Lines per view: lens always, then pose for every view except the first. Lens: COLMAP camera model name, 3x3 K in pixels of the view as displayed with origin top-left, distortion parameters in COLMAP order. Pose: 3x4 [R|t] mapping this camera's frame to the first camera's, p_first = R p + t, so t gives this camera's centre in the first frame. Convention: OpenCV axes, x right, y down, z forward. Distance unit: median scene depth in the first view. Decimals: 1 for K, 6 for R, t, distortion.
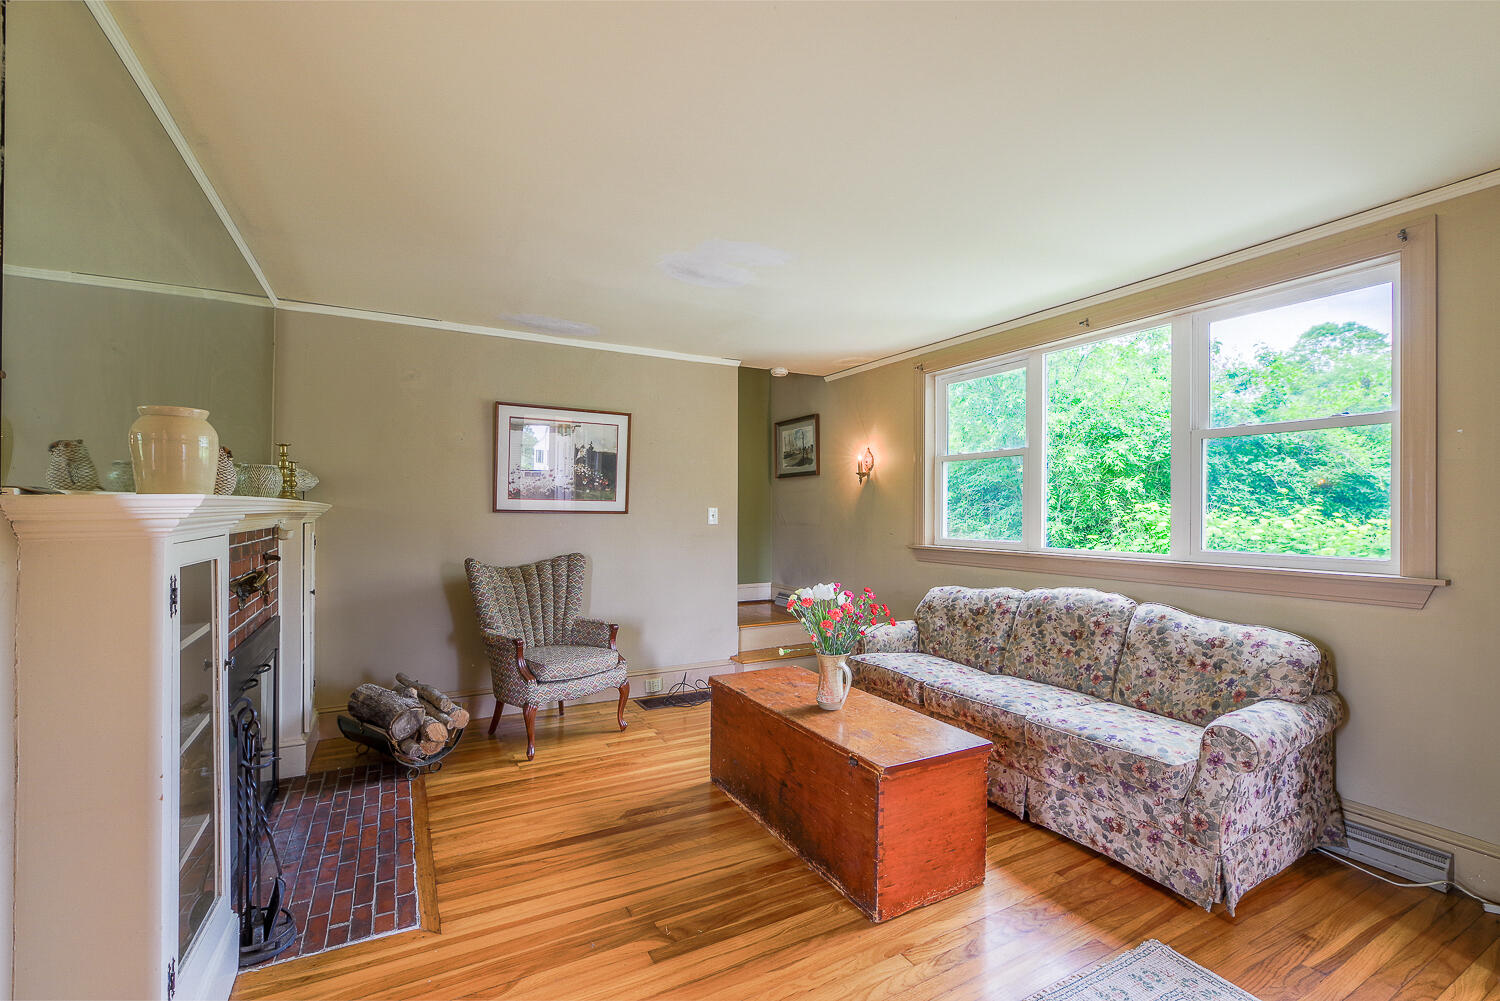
lens RADIAL K [[658.2, 0, 747.8], [0, 658.2, 503.1], [0, 0, 1]] dist [-0.002397, -0.000434]
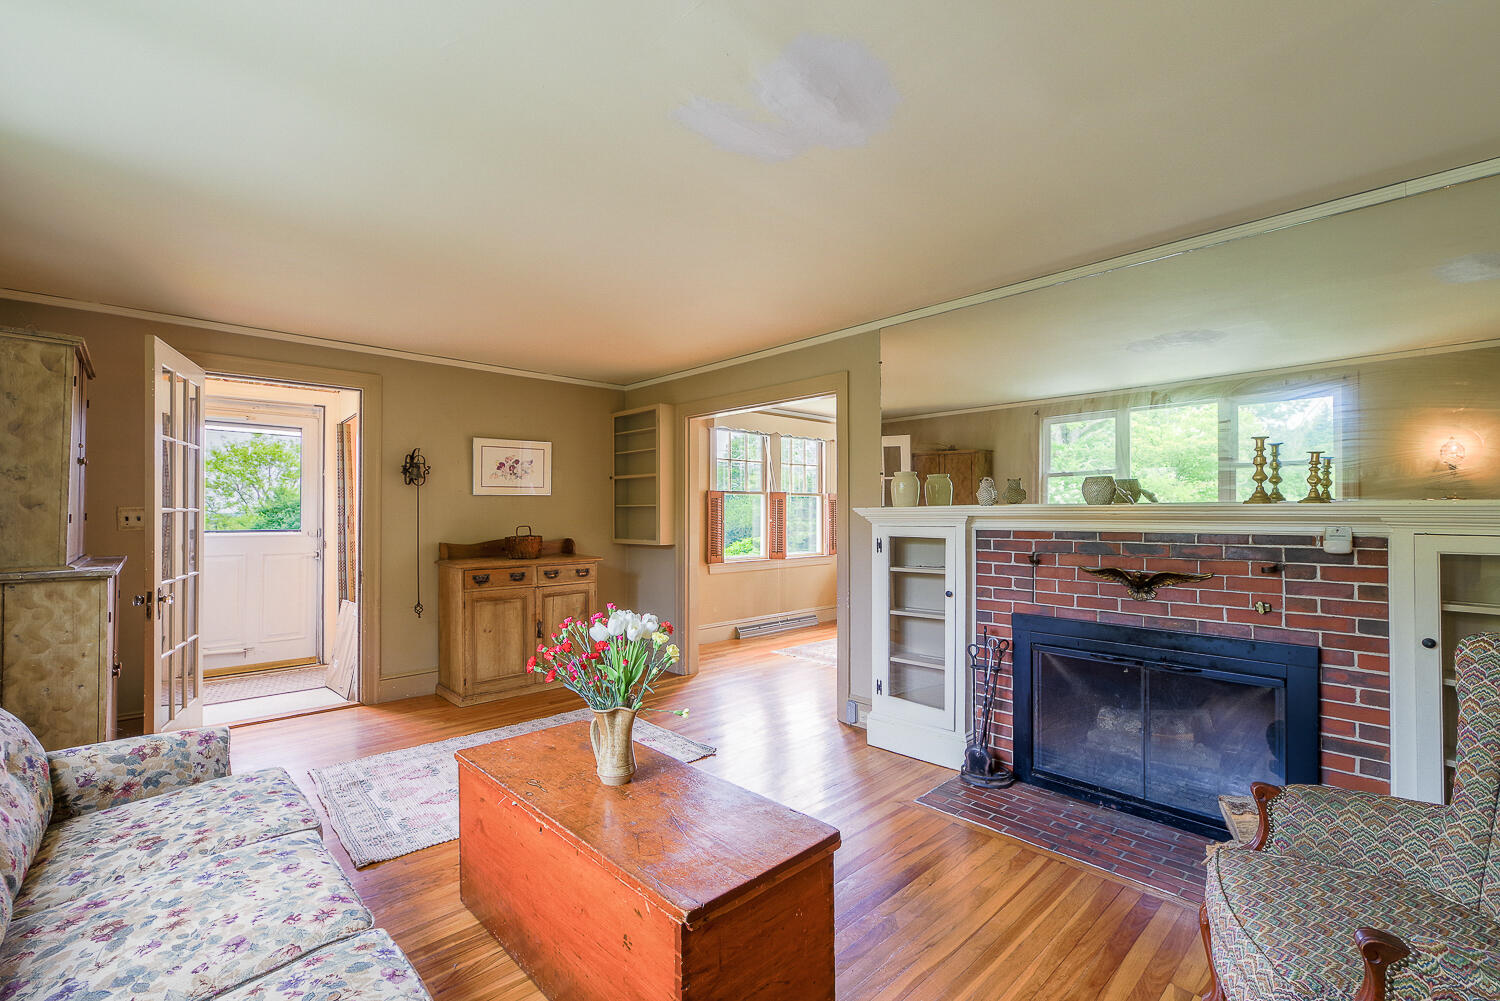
lens RADIAL K [[699.3, 0, 750.0], [0, 699.3, 500.5], [0, 0, 1]] dist [-0.000561, 0.000268]
pose [[-0.965198, -0.007675, -0.261406, 0.137479], [-0.000135, 0.999584, -0.028849, 0.015199], [0.261519, -0.027809, -0.964798, 1.308731]]
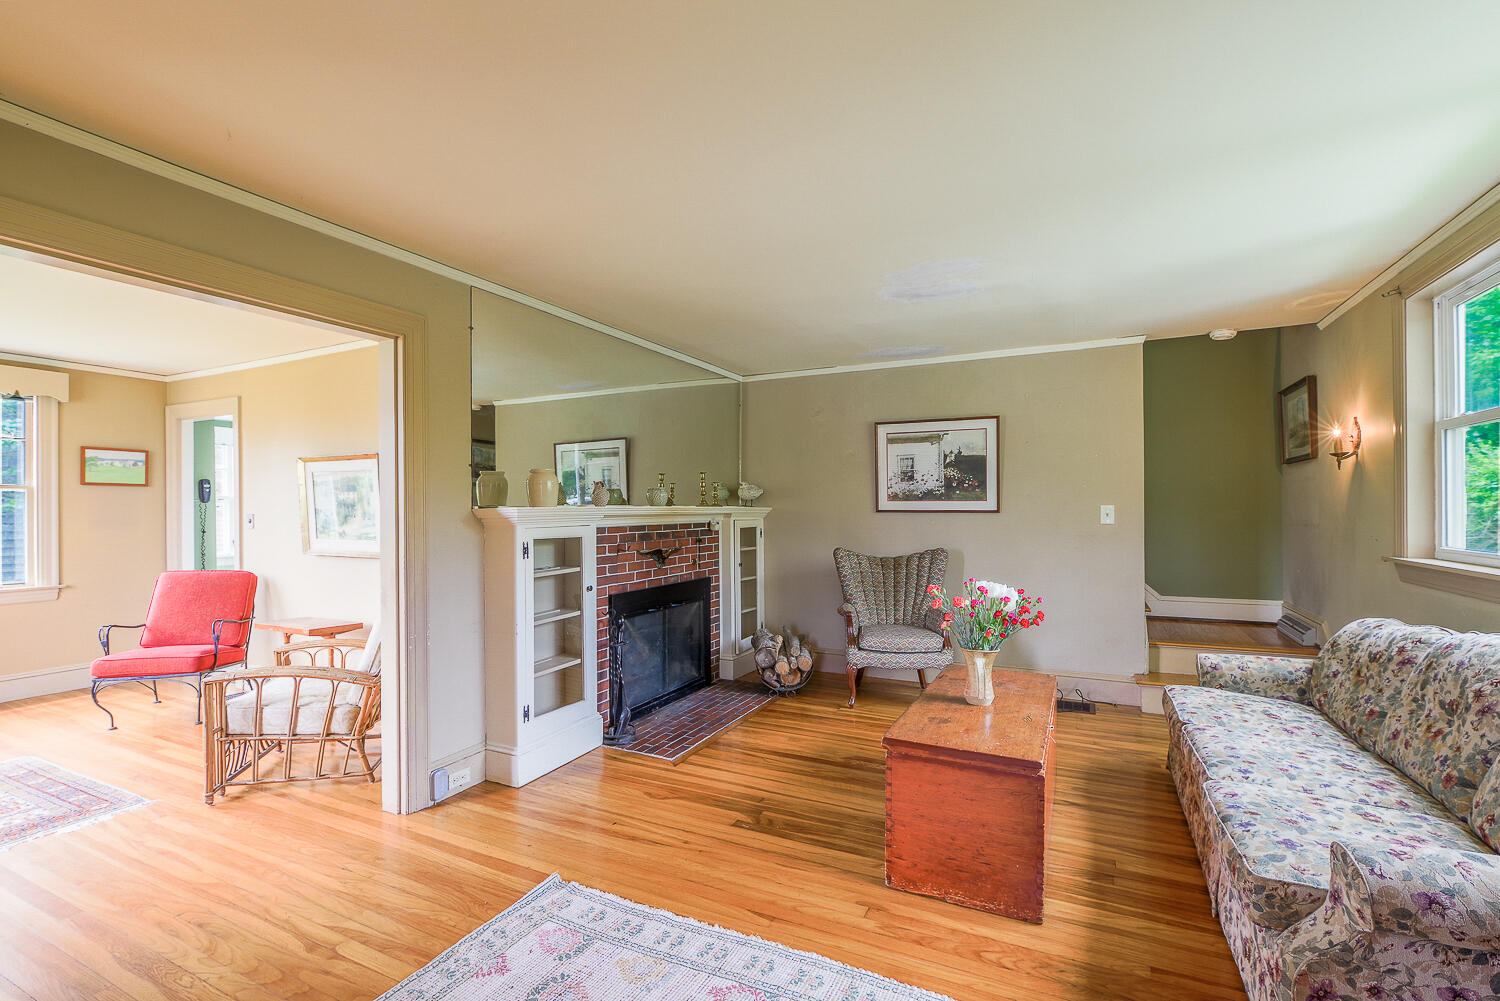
lens RADIAL K [[648.8, 0, 744.8], [0, 648.8, 506.2], [0, 0, 1]] dist [-0.001151, -0.000042]
pose [[0.585365, -0.013592, -0.810656, 0.522411], [0.018225, 0.999827, -0.003603, 0.002799], [0.810565, -0.012665, 0.585511, 0.100789]]
